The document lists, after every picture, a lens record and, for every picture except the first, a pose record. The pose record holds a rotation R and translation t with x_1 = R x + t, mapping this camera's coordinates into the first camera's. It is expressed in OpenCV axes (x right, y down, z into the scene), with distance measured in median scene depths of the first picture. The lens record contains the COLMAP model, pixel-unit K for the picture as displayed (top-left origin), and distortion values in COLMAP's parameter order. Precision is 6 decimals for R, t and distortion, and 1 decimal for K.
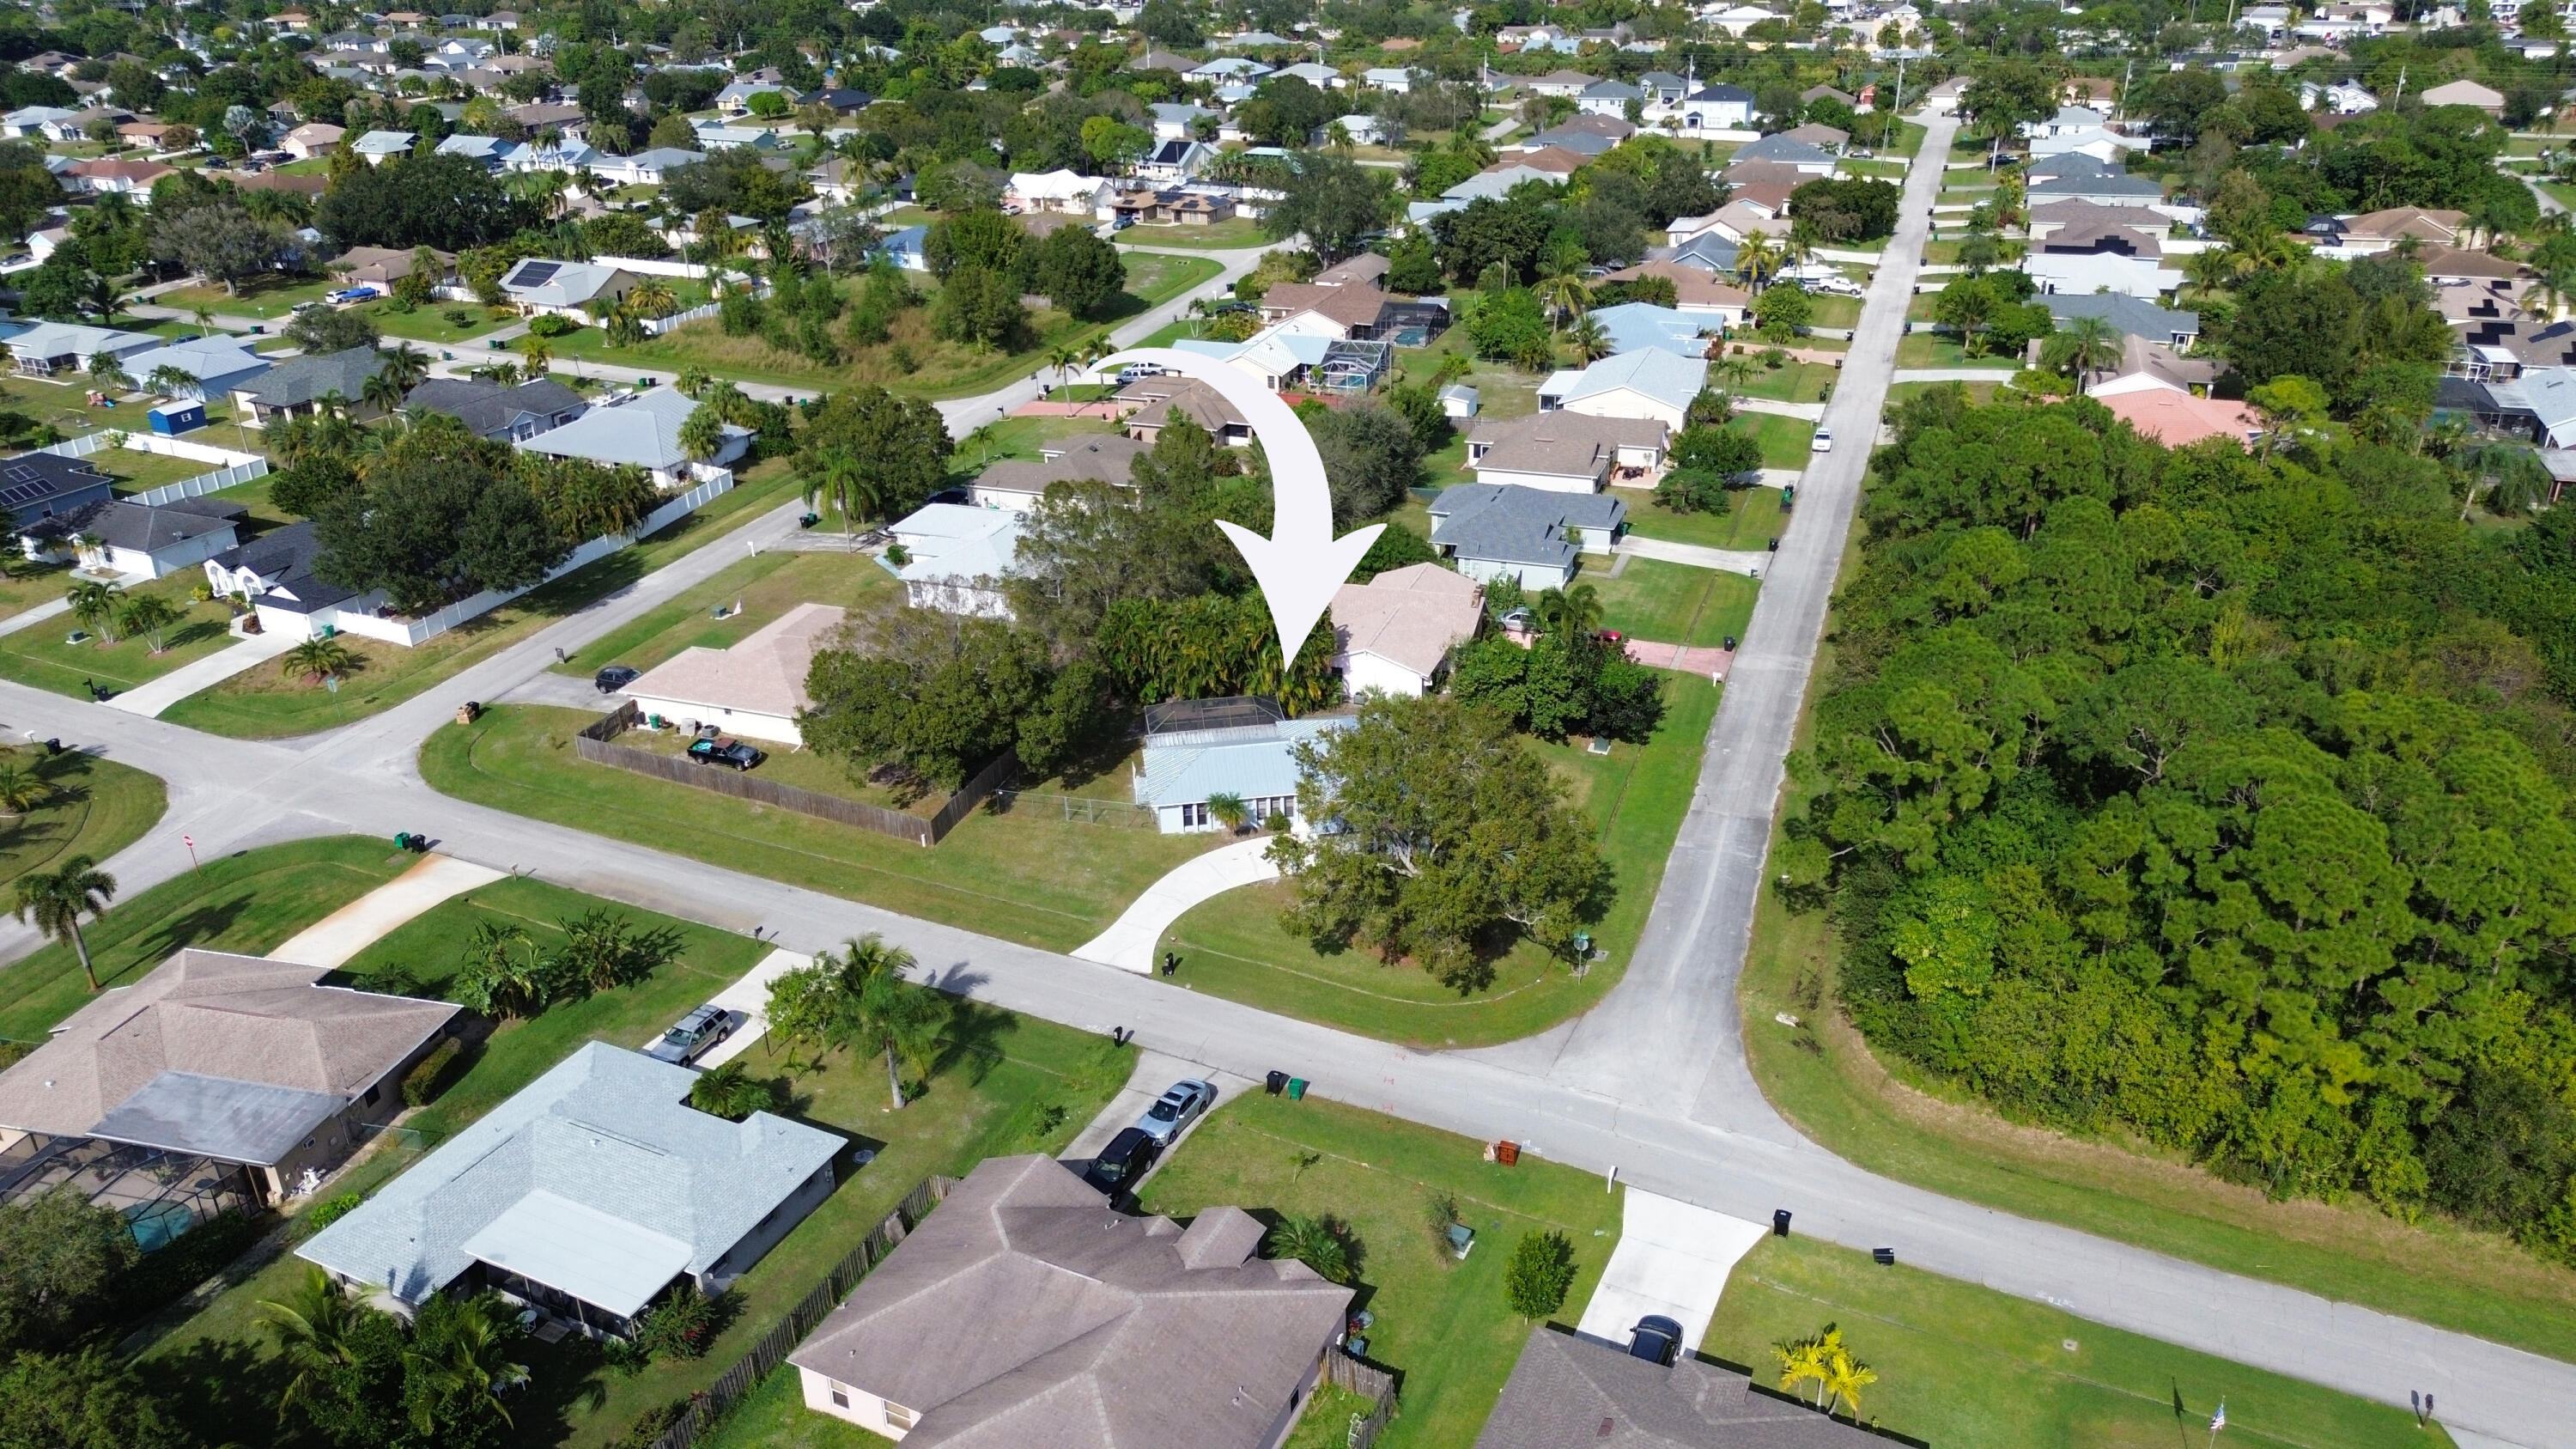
lens RADIAL K [[1824.7, 0, 1294.4], [0, 1824.7, 720.0], [0, 0, 1]] dist [0.059644, -0.053823]
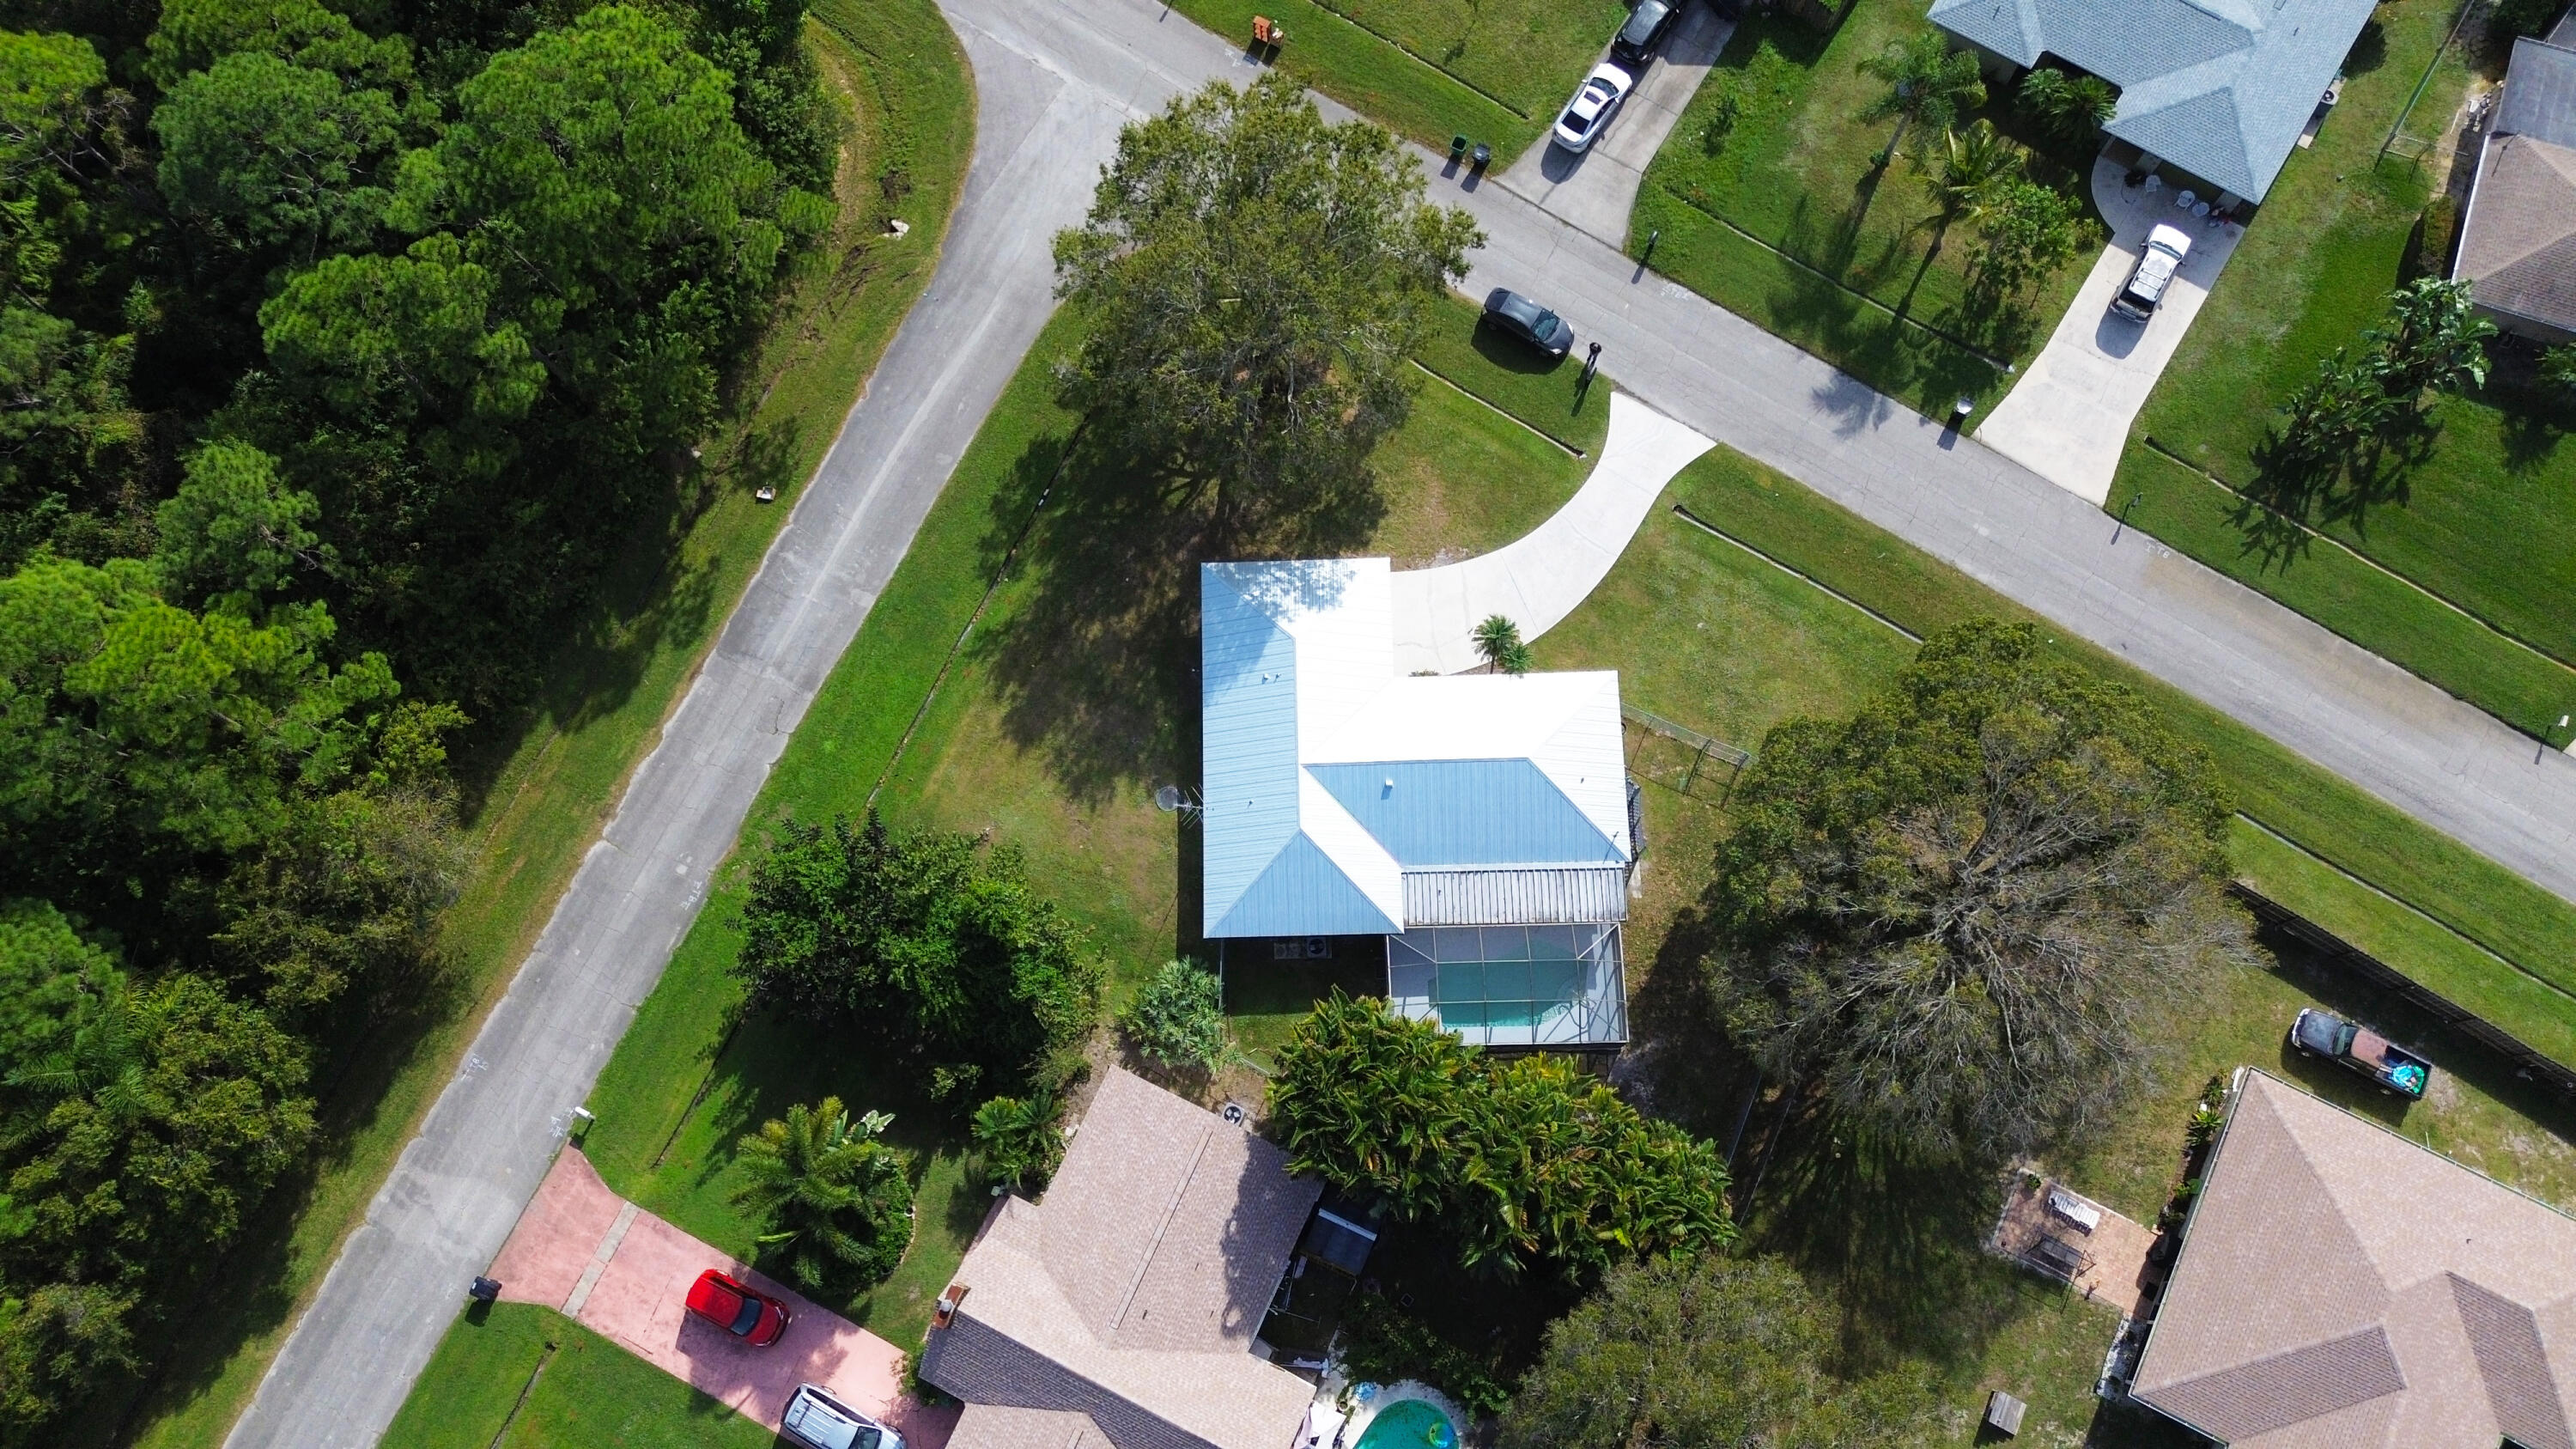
lens RADIAL K [[1824.7, 0, 1294.4], [0, 1824.7, 720.0], [0, 0, 1]] dist [0.059644, -0.053823]
pose [[-0.991470, -0.099831, 0.083791, -0.017147], [0.099063, -0.159430, 0.982226, -0.546699], [-0.084698, 0.982148, 0.167960, 0.796256]]
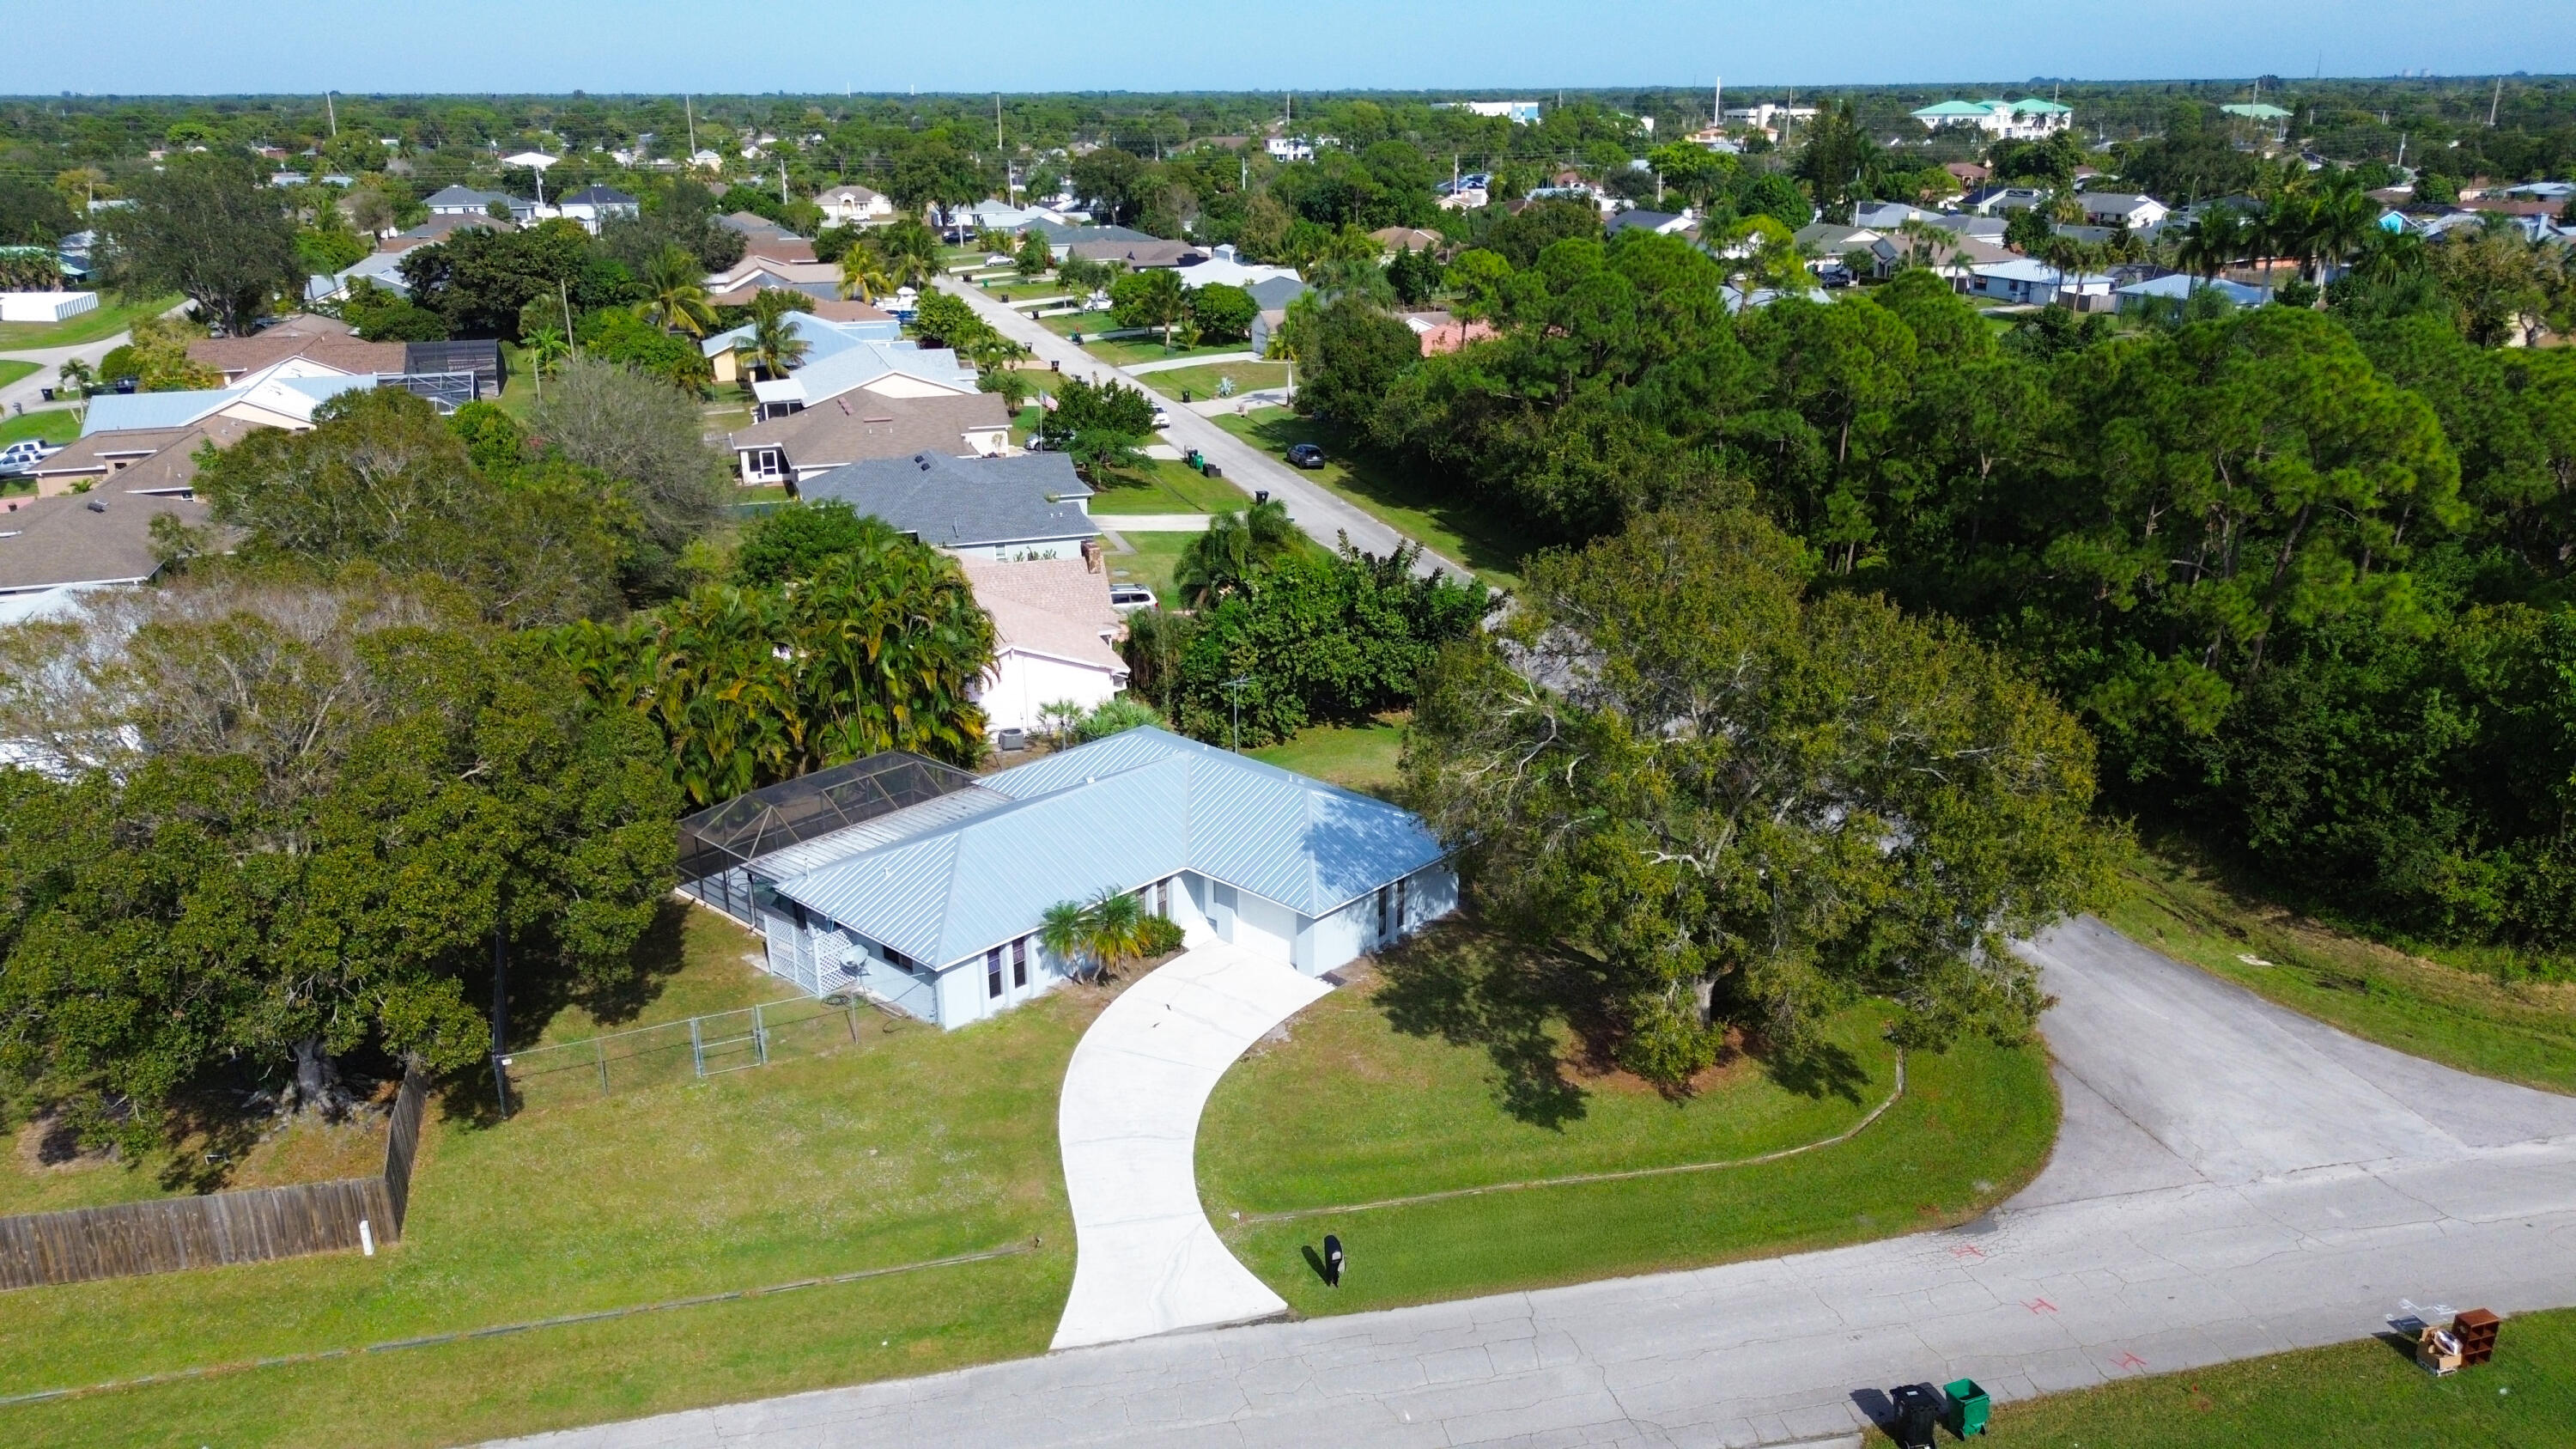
lens RADIAL K [[1827.9, 0, 1294.1], [0, 1827.9, 727.8], [0, 0, 1]] dist [0.044579, -0.046877]
pose [[0.781272, -0.189280, 0.594800, -0.227137], [0.256424, 0.966118, -0.029371, 0.022939], [-0.569088, 0.175467, 0.803337, 0.514902]]
